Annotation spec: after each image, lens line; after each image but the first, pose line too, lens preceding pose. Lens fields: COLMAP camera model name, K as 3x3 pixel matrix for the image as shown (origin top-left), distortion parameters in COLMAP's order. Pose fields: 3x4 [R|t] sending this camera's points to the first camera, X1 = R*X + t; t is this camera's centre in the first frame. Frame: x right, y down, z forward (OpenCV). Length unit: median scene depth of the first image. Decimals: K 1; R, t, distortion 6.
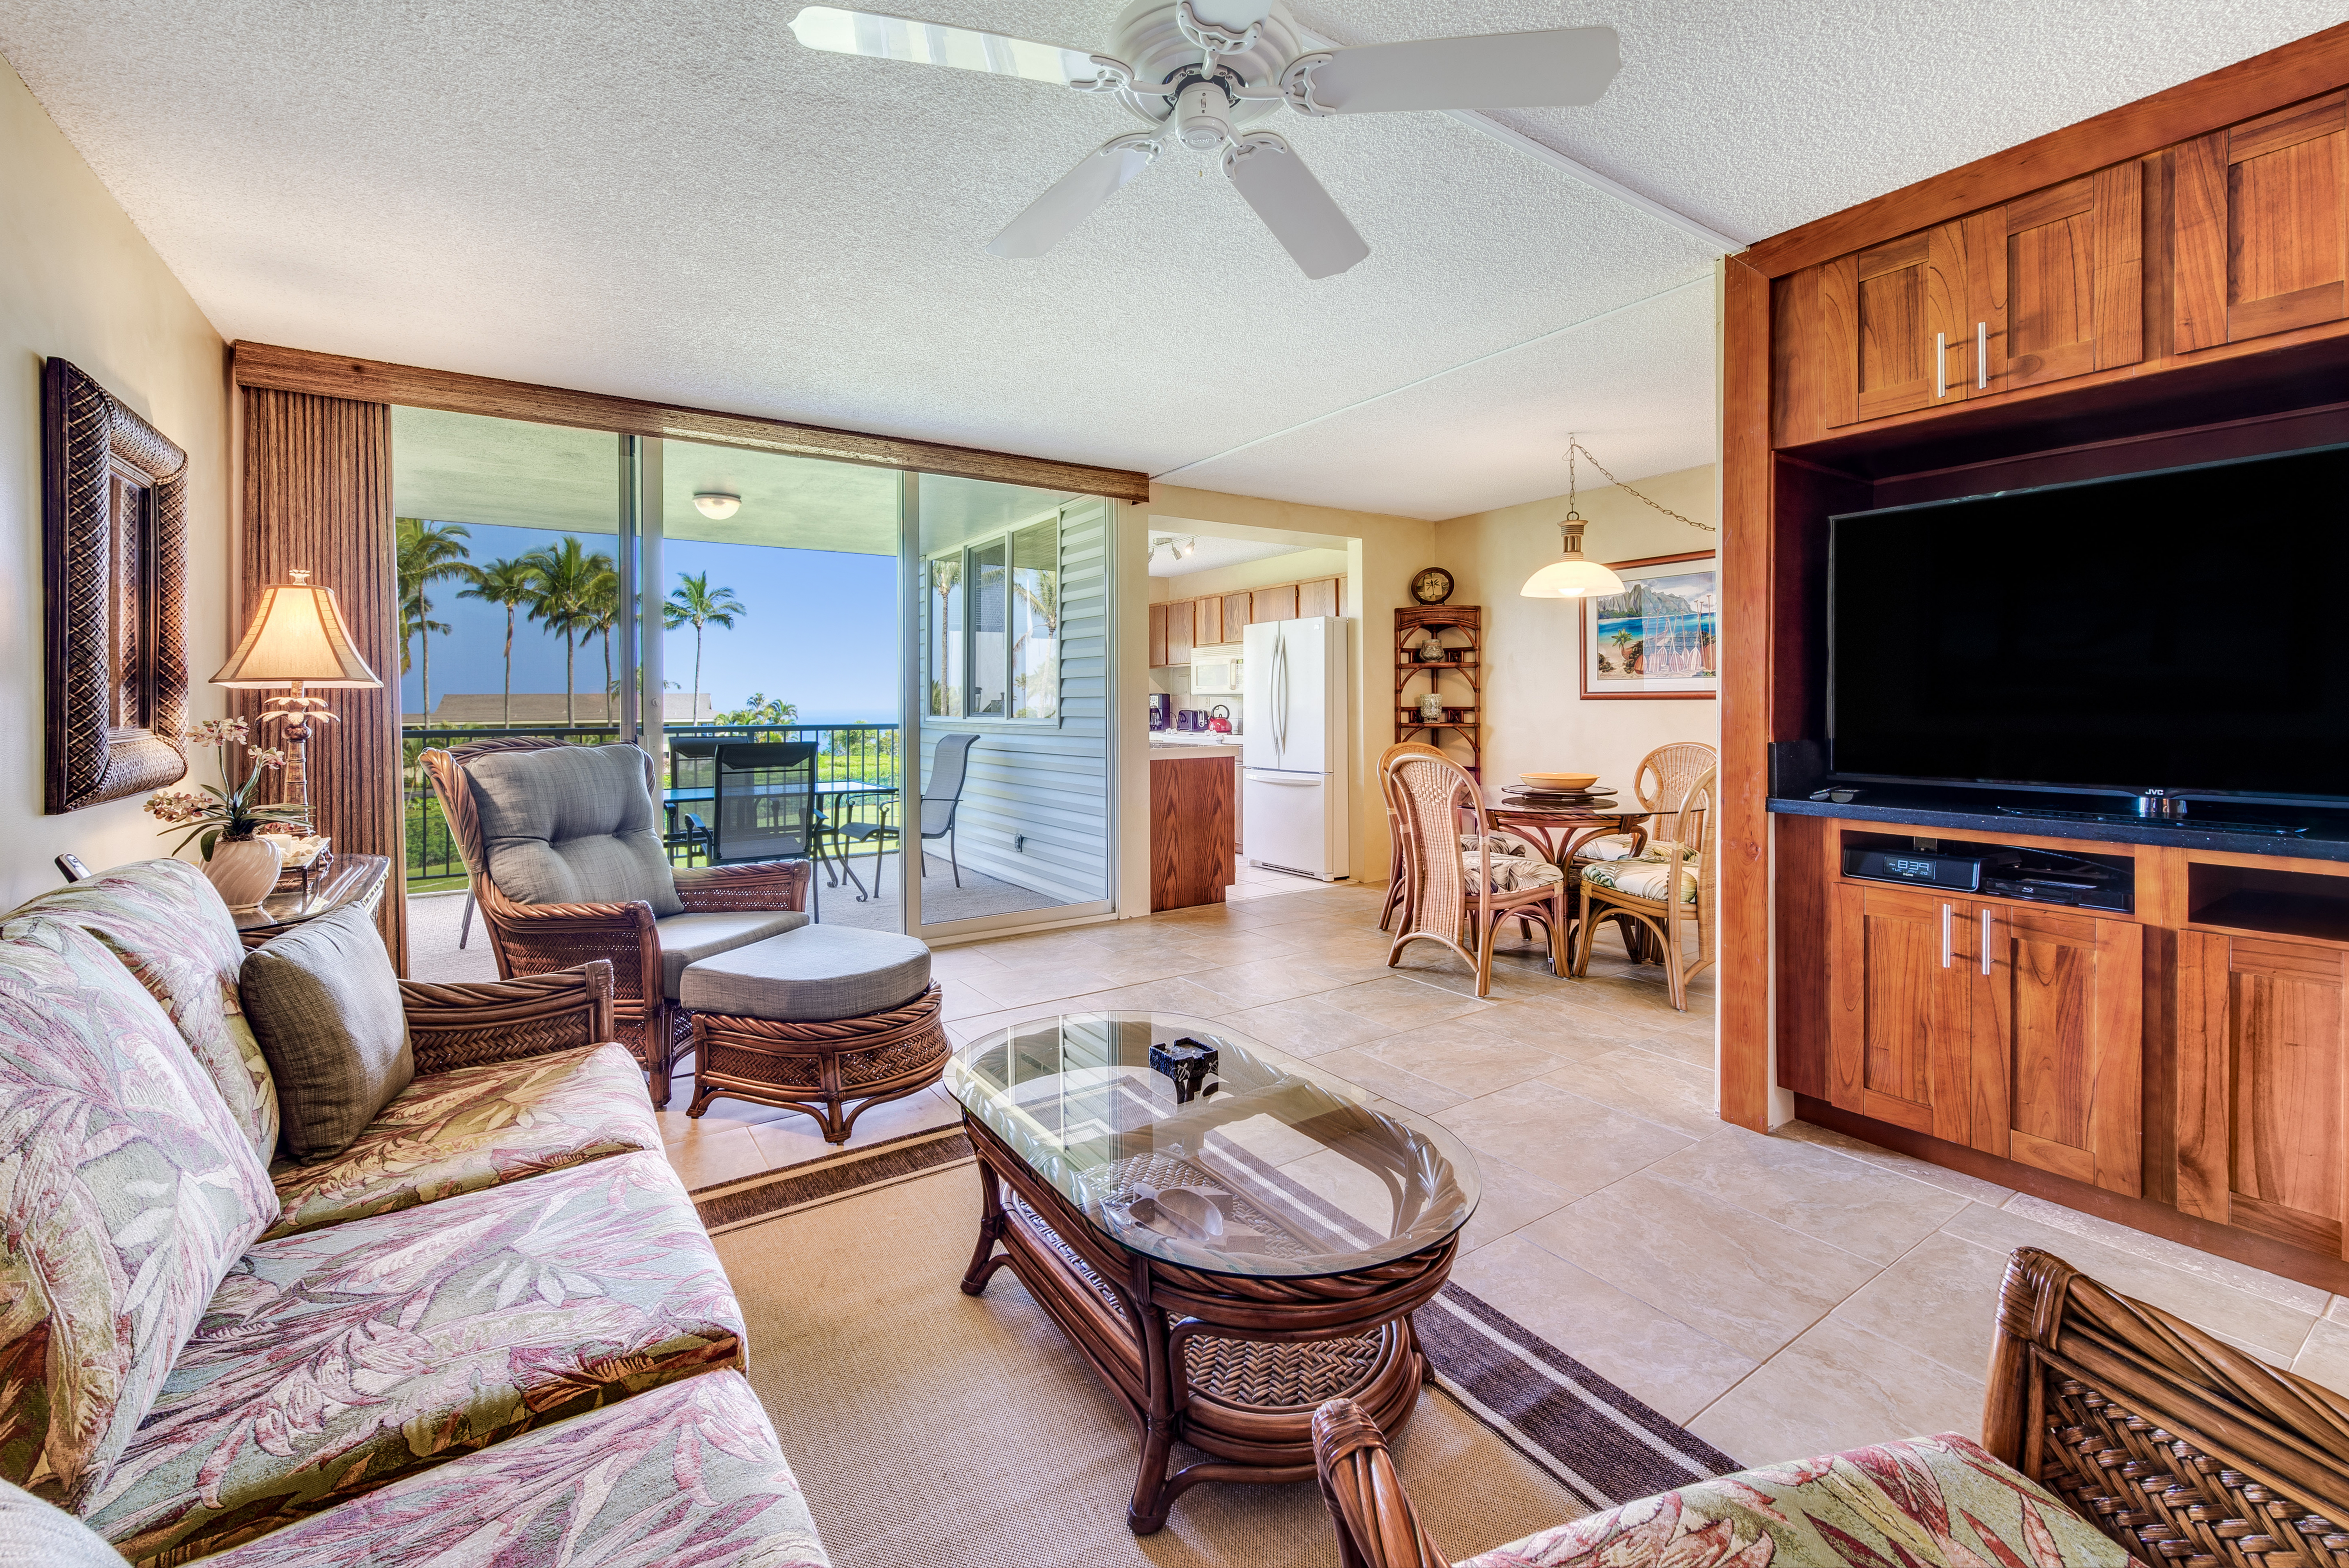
lens RADIAL K [[949.7, 0, 1065.1], [0, 949.7, 716.3], [0, 0, 1]] dist [0.014843, 0.000169]
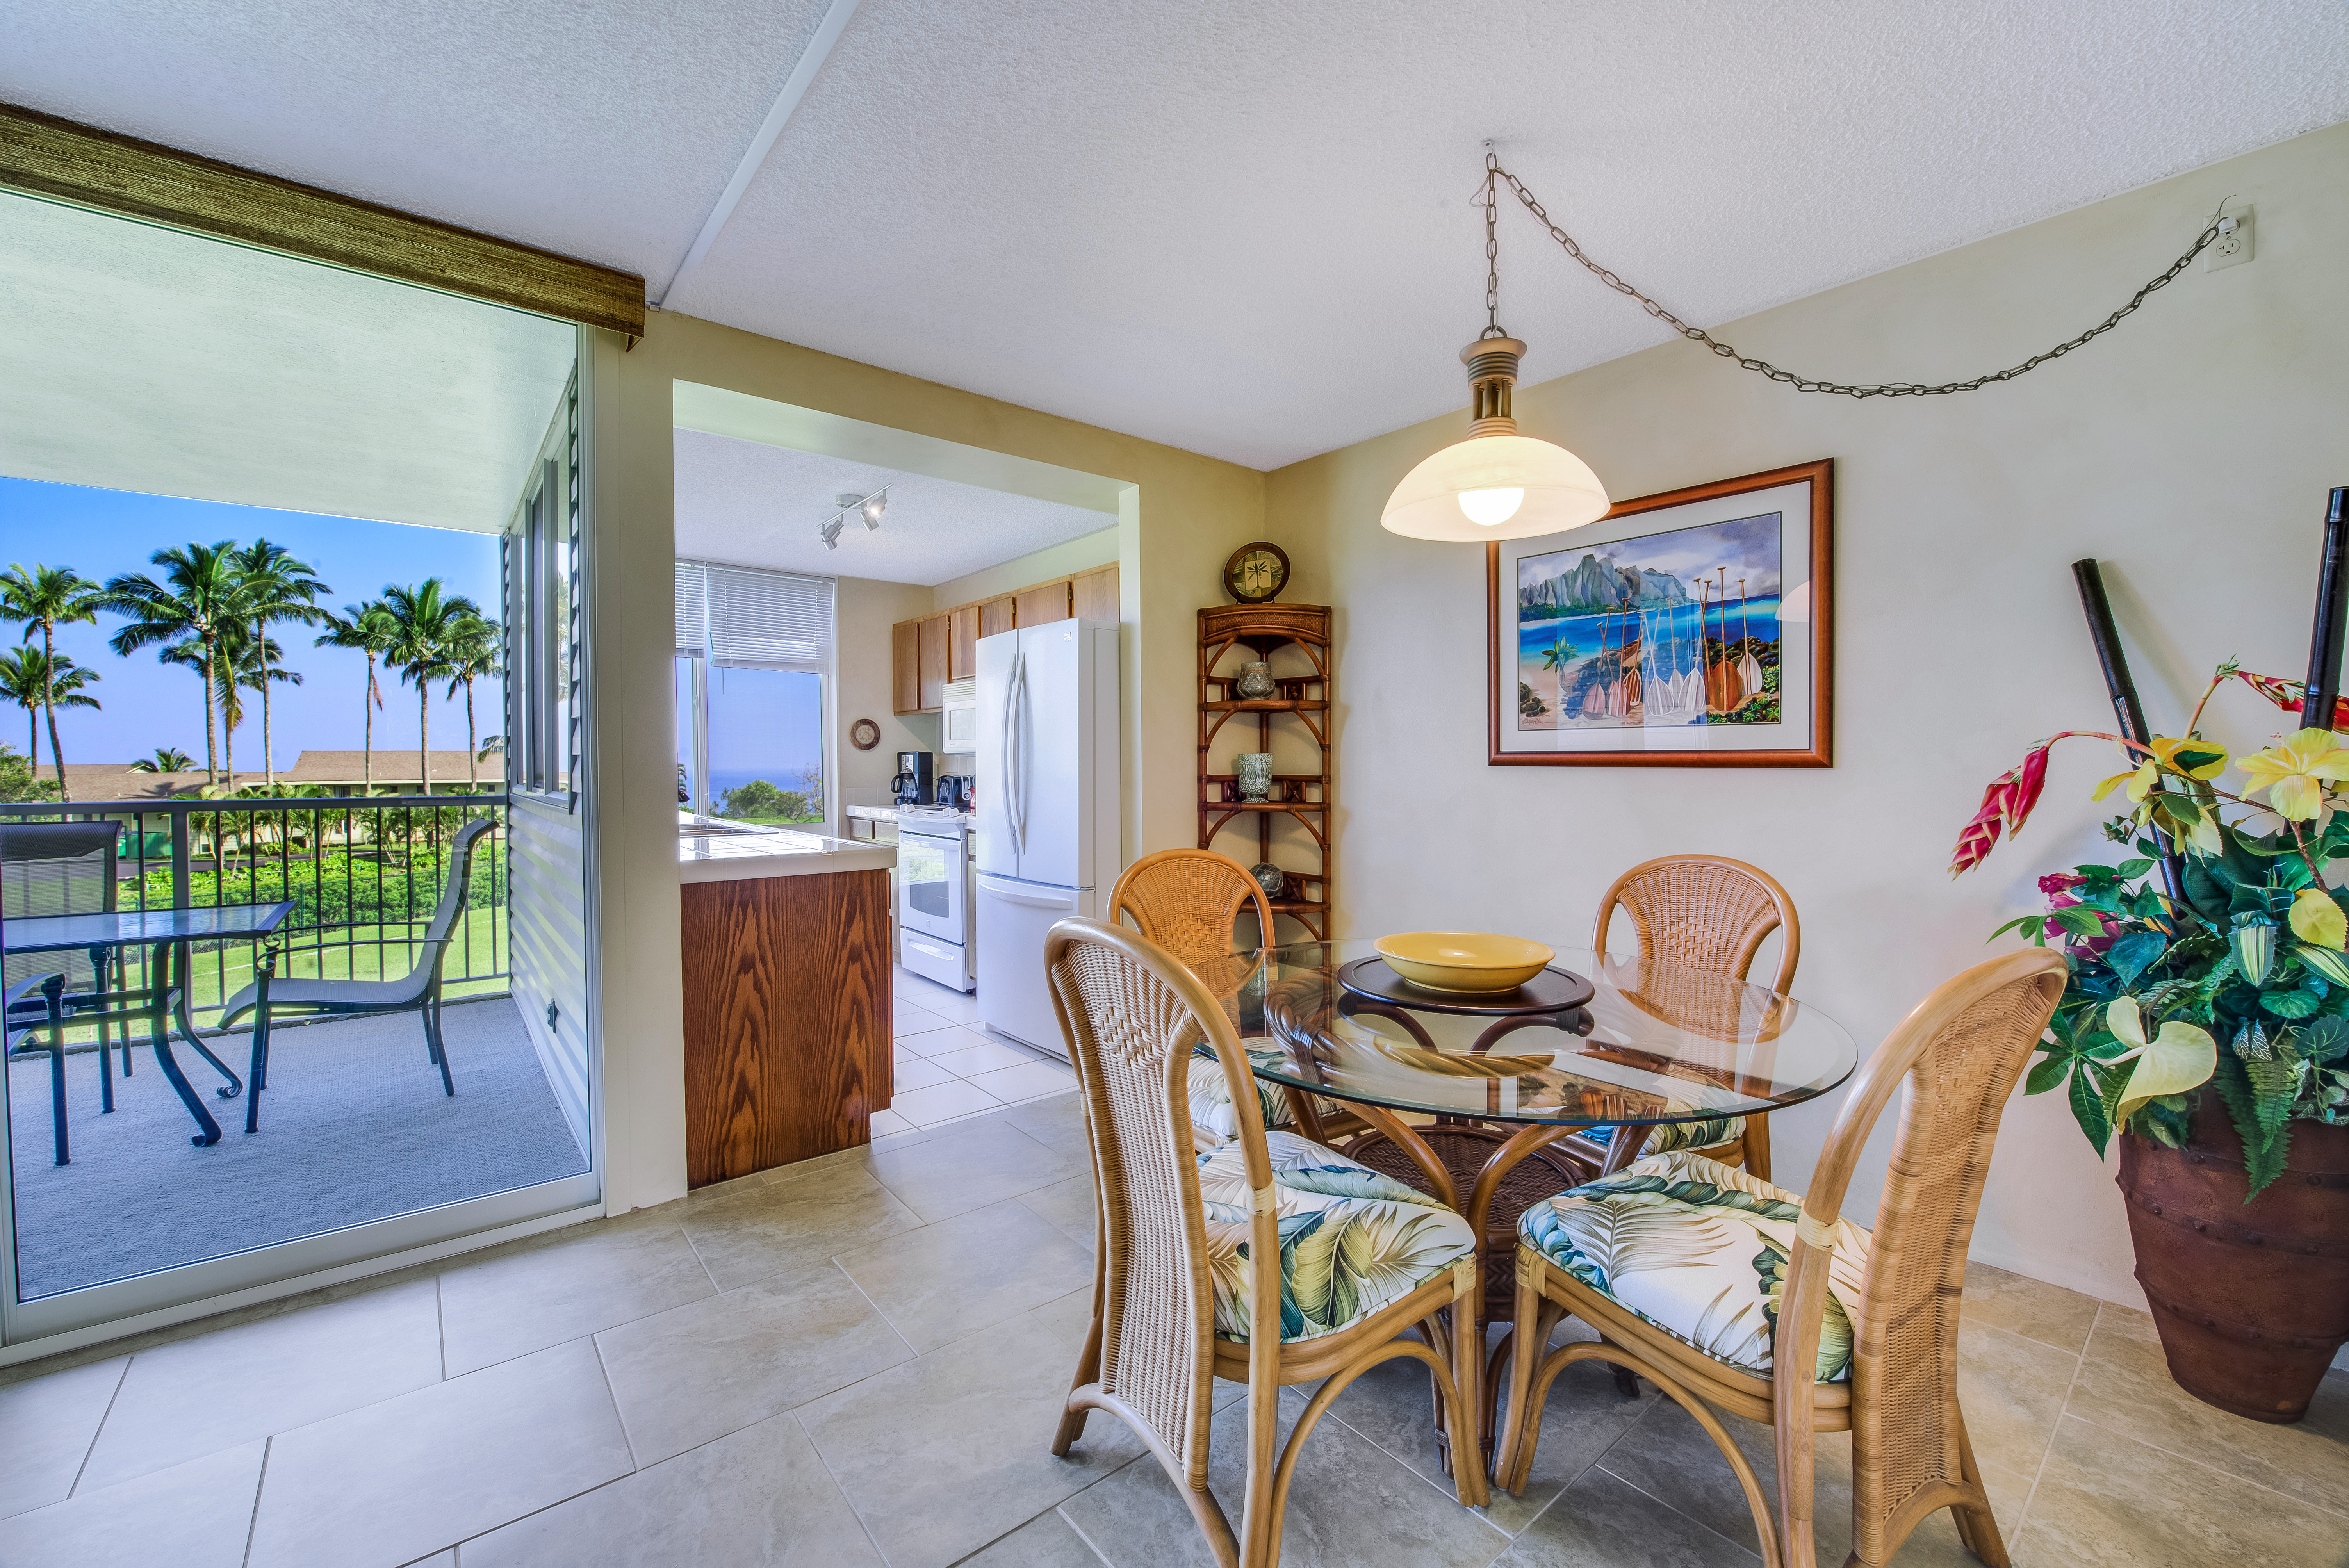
lens RADIAL K [[900.2, 0, 1163.9], [0, 900.2, 781.3], [0, 0, 1]] dist [-0.017999, -0.000603]
pose [[0.983793, 0.002643, 0.179290, 0.258278], [-0.003503, 0.999984, 0.004478, -0.009962], [-0.179275, -0.005034, 0.983786, 0.517713]]
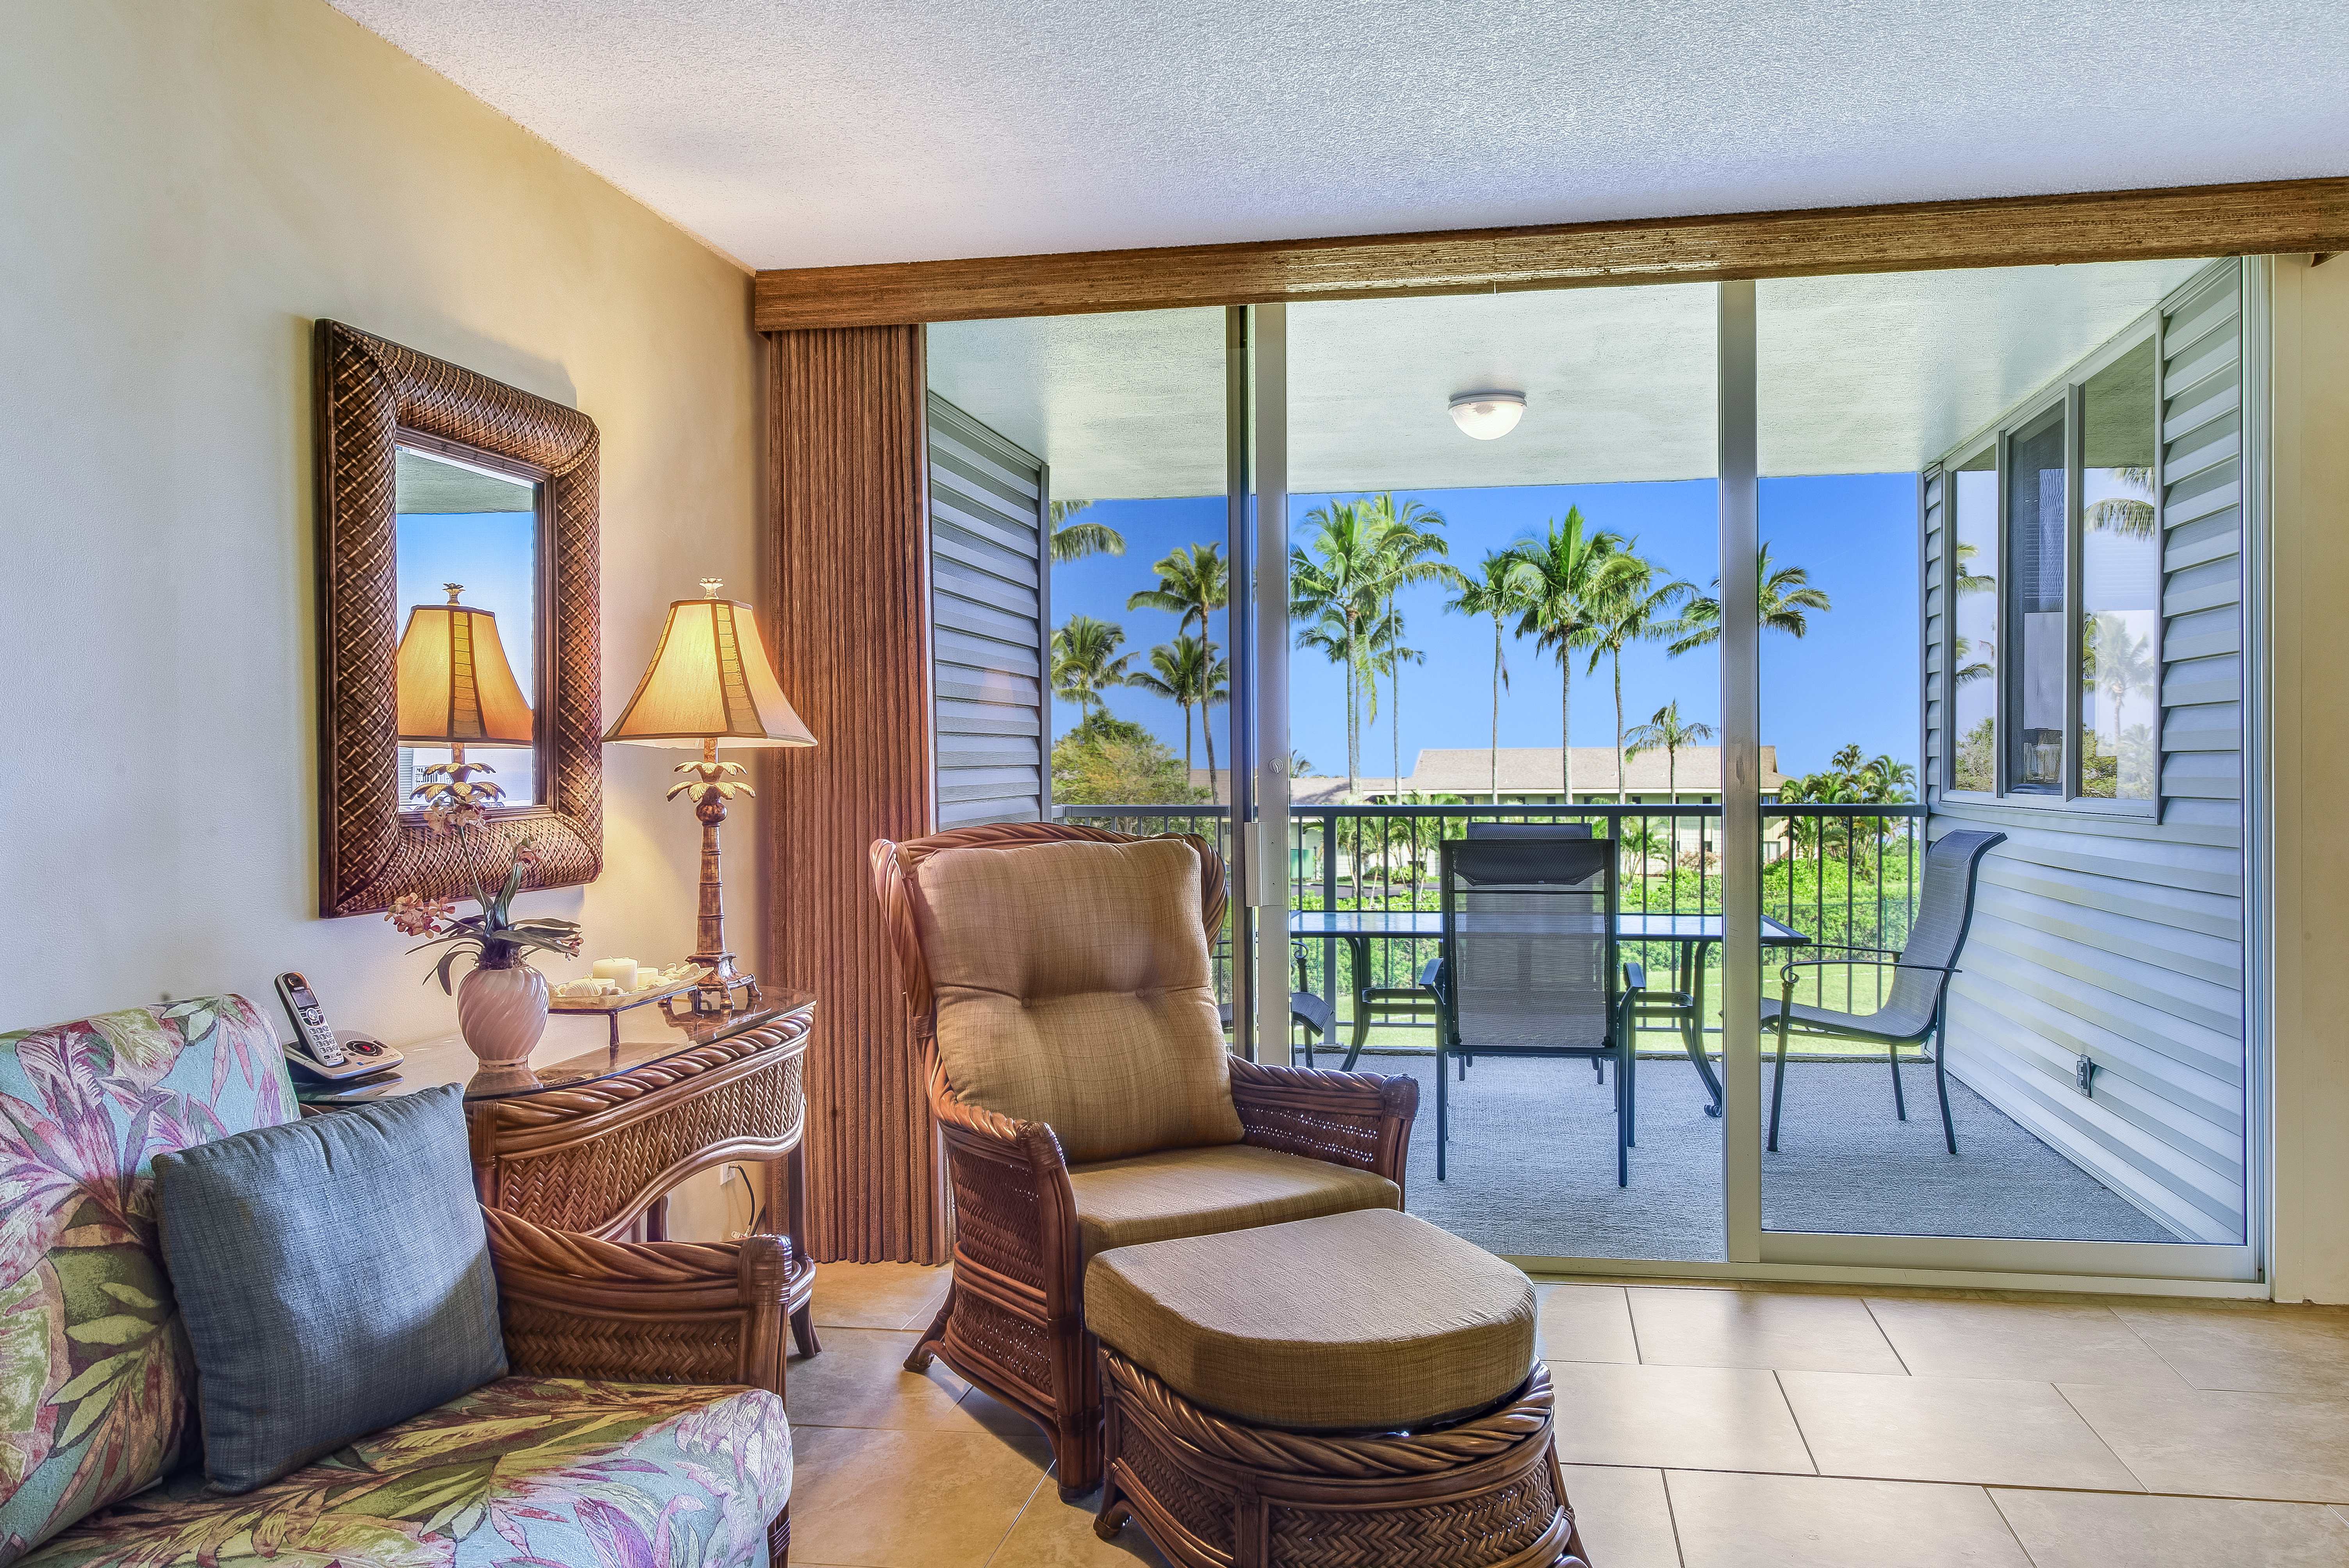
lens RADIAL K [[1602.2, 0, 1289.4], [0, 1602.2, 793.6], [0, 0, 1]] dist [0.009775, -0.007169]
pose [[0.785971, 0.009455, -0.618191, 0.151282], [-0.005614, 0.999951, 0.008156, -0.005162], [0.618238, -0.002940, 0.785986, 0.209779]]
